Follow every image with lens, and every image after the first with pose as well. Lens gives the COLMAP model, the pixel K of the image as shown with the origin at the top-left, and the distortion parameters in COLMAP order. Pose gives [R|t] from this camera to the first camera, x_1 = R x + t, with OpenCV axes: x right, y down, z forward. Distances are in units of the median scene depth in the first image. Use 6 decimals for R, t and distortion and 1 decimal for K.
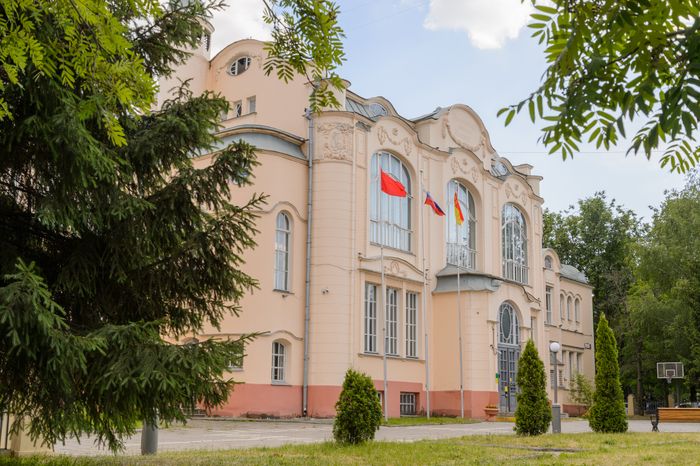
lens RADIAL K [[854.7, 0, 348.8], [0, 854.7, 233.1], [0, 0, 1]] dist [-0.051301, -0.050830]
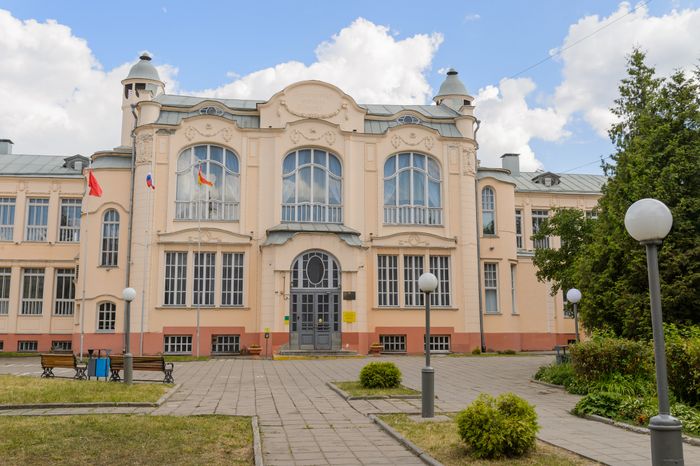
lens RADIAL K [[645.0, 0, 351.3], [0, 645.0, 235.6], [0, 0, 1]] dist [-0.006558, -0.086337]
pose [[0.725068, -0.125539, -0.677139, 0.881231], [0.156048, 0.987620, -0.016008, 0.091777], [0.670765, -0.094060, 0.735681, 0.468223]]
